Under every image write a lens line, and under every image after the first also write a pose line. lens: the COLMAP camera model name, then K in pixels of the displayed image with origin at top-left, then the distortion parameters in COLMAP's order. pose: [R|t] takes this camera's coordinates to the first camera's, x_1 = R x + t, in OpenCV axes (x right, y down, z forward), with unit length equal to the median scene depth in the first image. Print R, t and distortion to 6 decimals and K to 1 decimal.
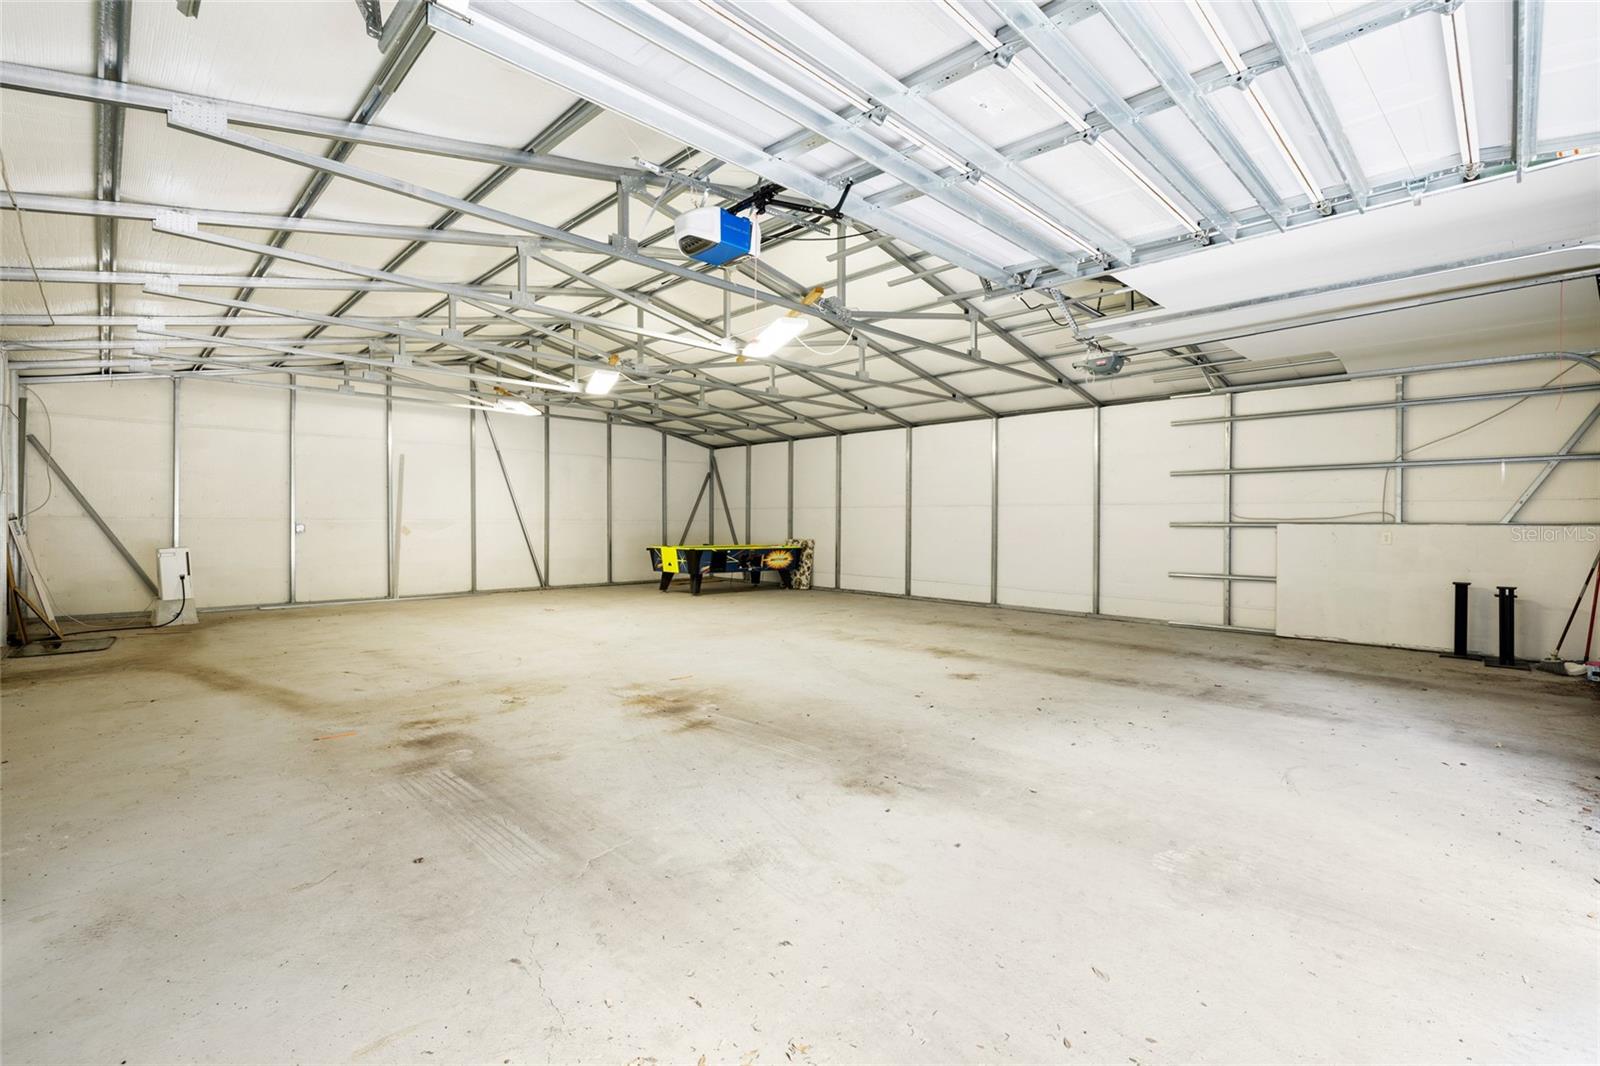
lens RADIAL K [[713.5, 0, 798.4], [0, 713.5, 523.8], [0, 0, 1]] dist [-0.010975, 0.002657]
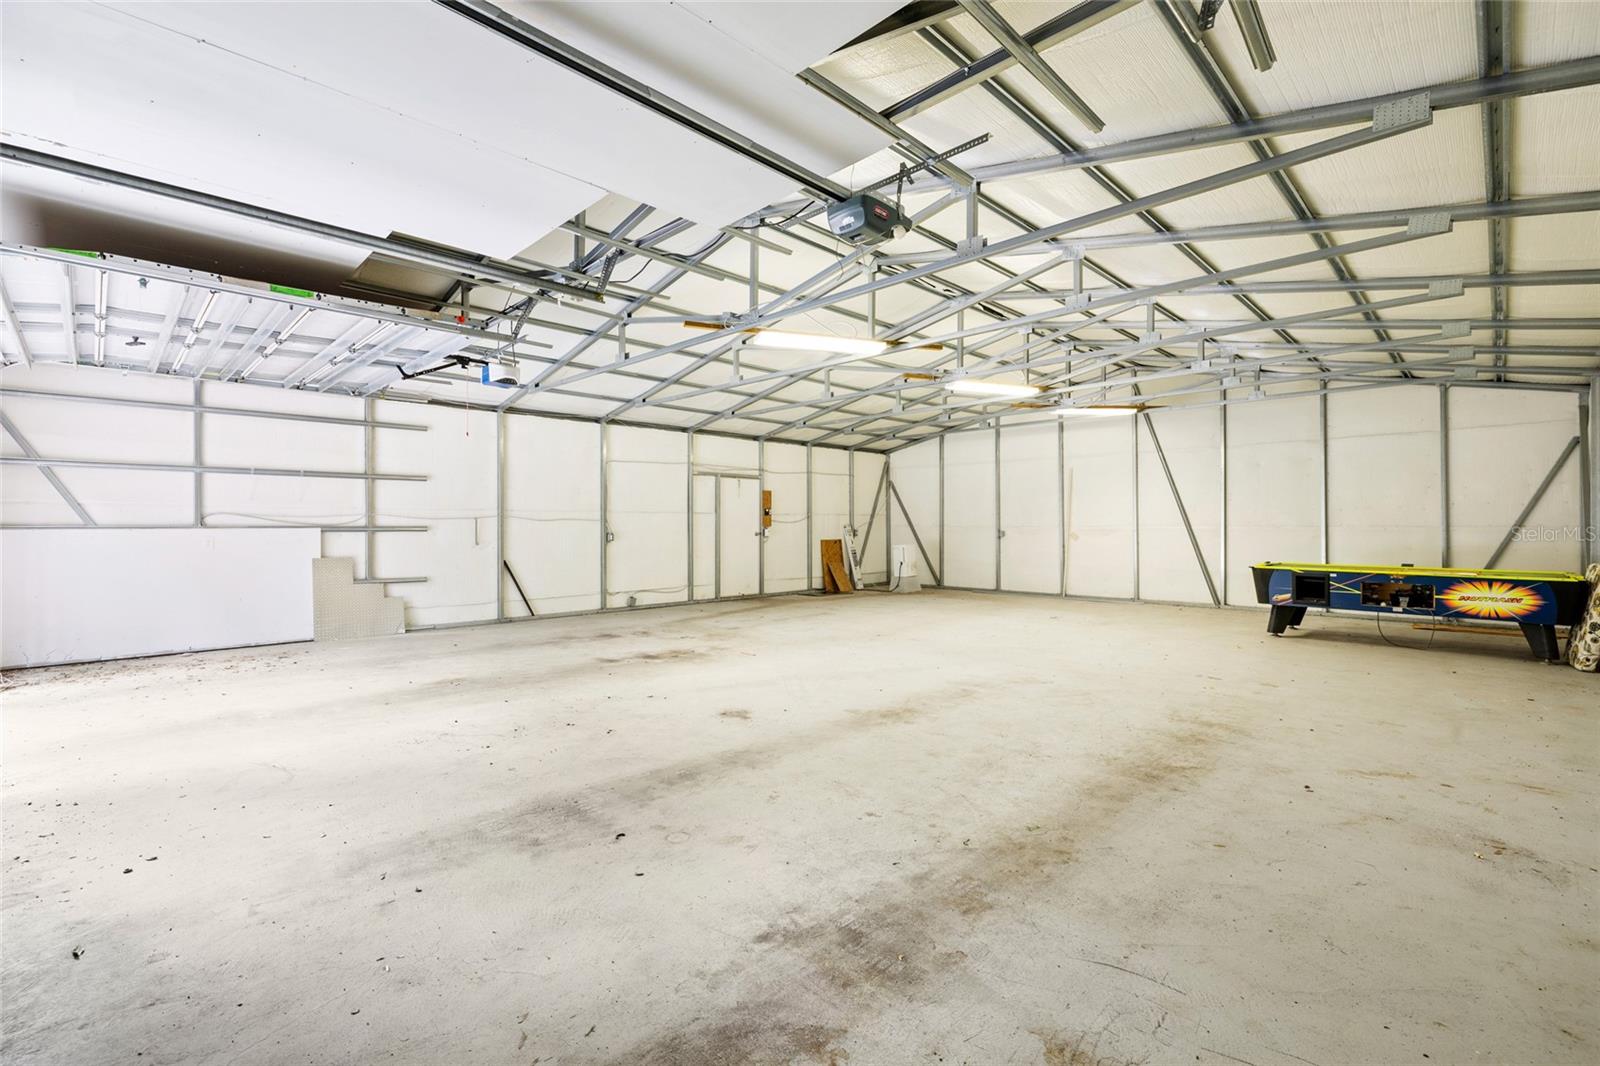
lens RADIAL K [[713.5, 0, 798.5], [0, 713.5, 531.6], [0, 0, 1]] dist [-0.010975, 0.002657]
pose [[0.000029, 0.003088, -0.999995, 0.719213], [-0.001771, 0.999994, 0.003088, -0.000539], [0.999998, 0.001771, 0.000034, 0.729447]]
